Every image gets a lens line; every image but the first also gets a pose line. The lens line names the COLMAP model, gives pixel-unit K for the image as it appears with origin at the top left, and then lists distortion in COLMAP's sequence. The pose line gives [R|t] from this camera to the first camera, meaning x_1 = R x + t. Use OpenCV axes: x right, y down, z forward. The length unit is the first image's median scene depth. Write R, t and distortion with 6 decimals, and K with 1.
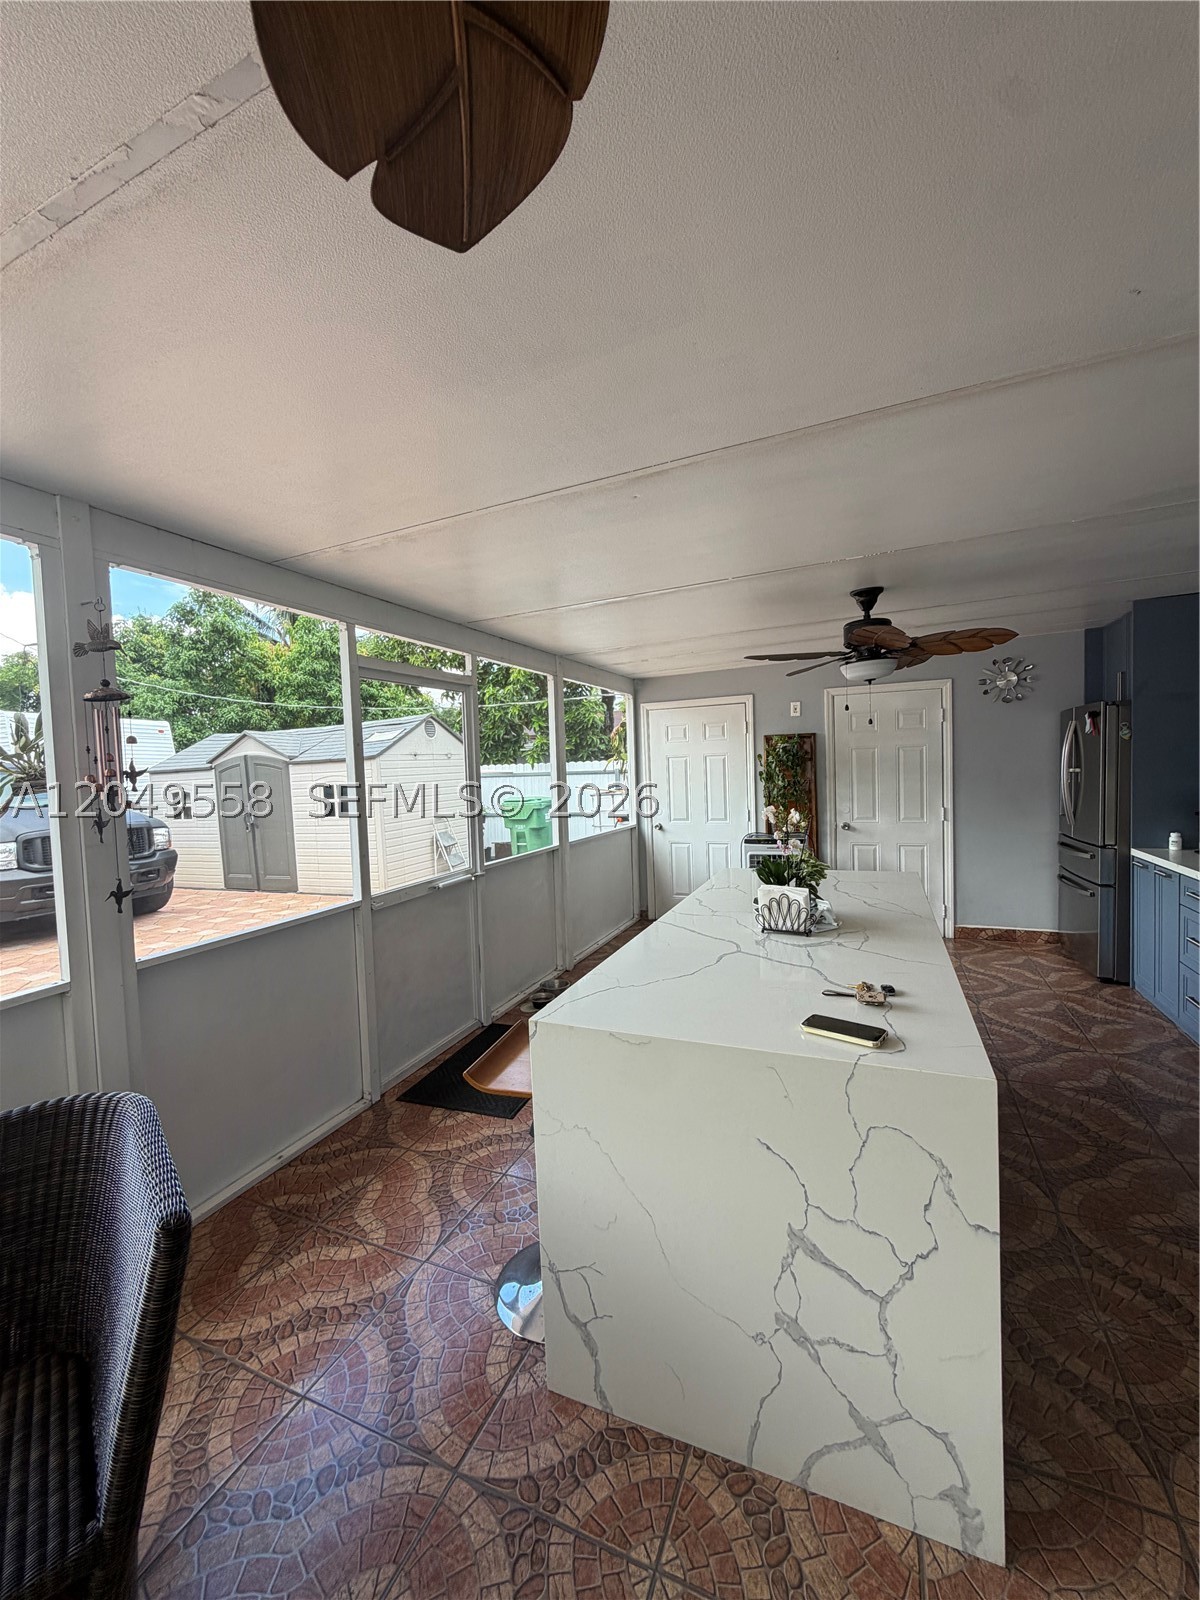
lens RADIAL K [[637.8, 0, 596.2], [0, 637.8, 795.5], [0, 0, 1]] dist [-0.000252, -0.000333]
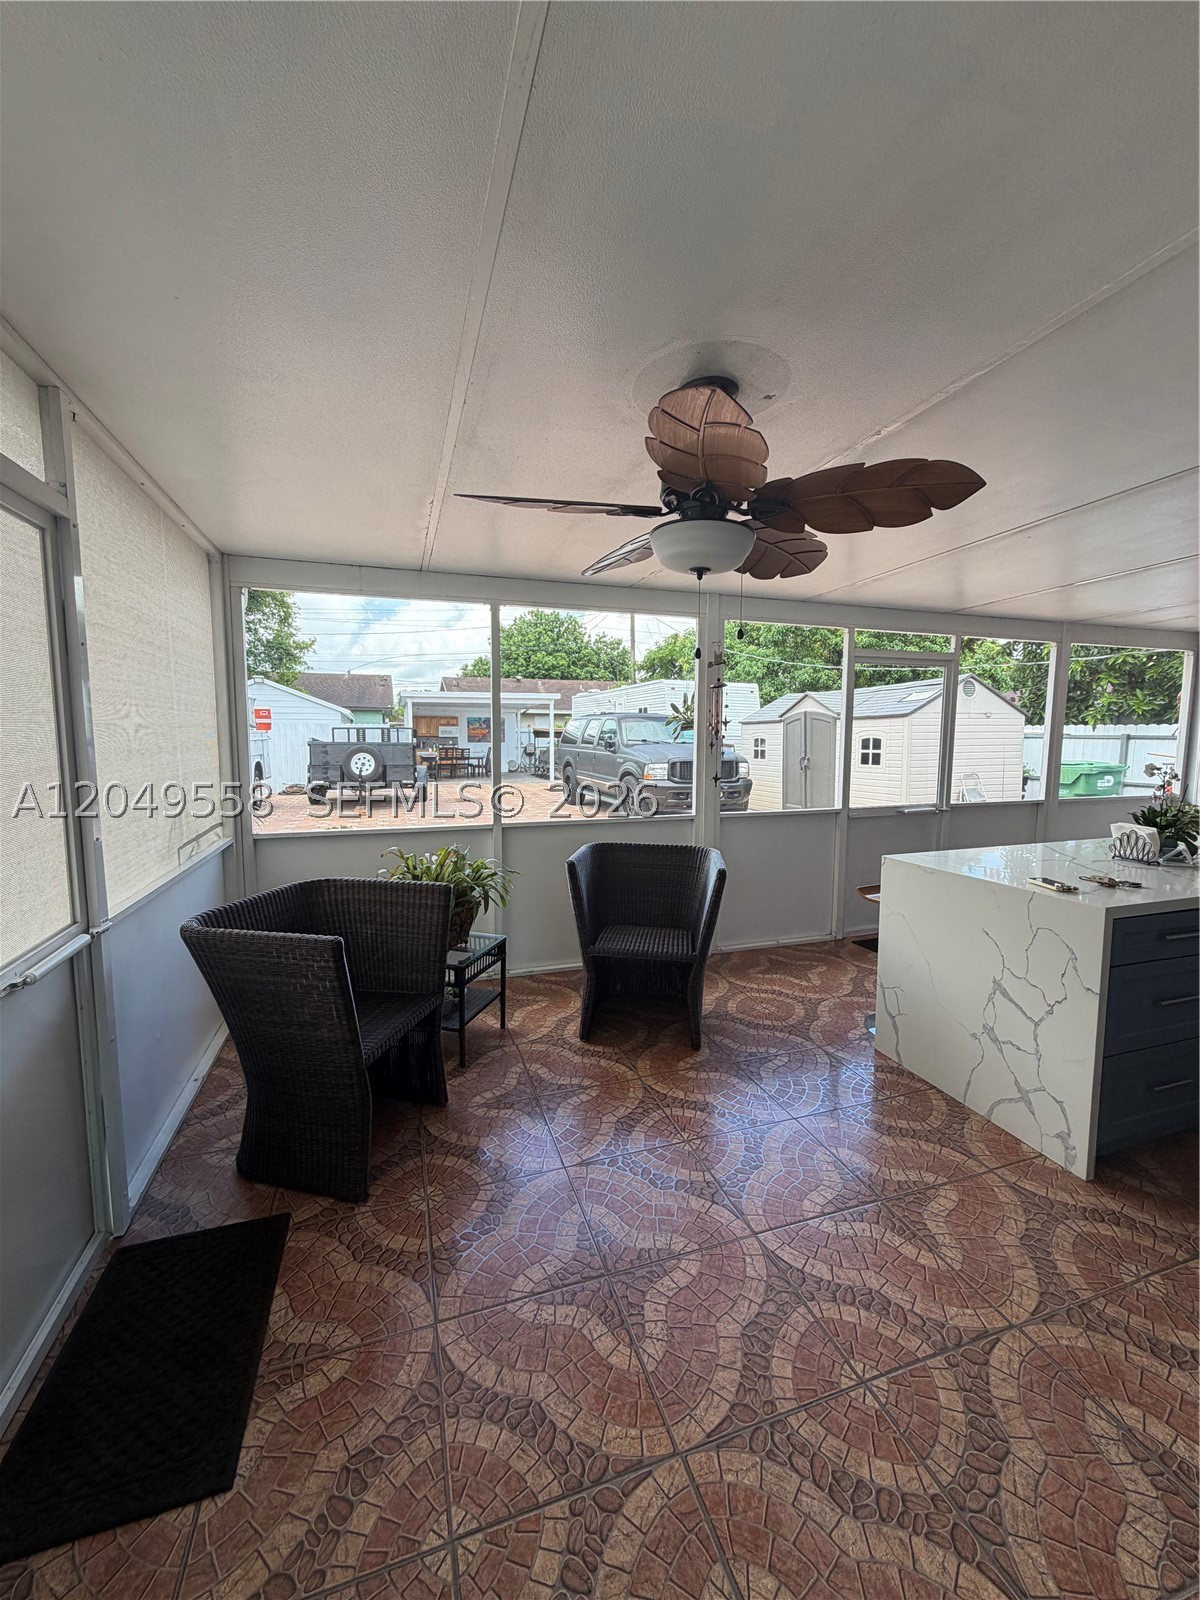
lens RADIAL K [[637.8, 0, 598.9], [0, 637.8, 795.8], [0, 0, 1]] dist [-0.000252, -0.000333]
pose [[0.670598, 0.111610, -0.733377, 0.146957], [-0.060268, 0.993546, 0.096095, 0.007693], [0.739369, -0.020242, 0.672996, -0.190813]]
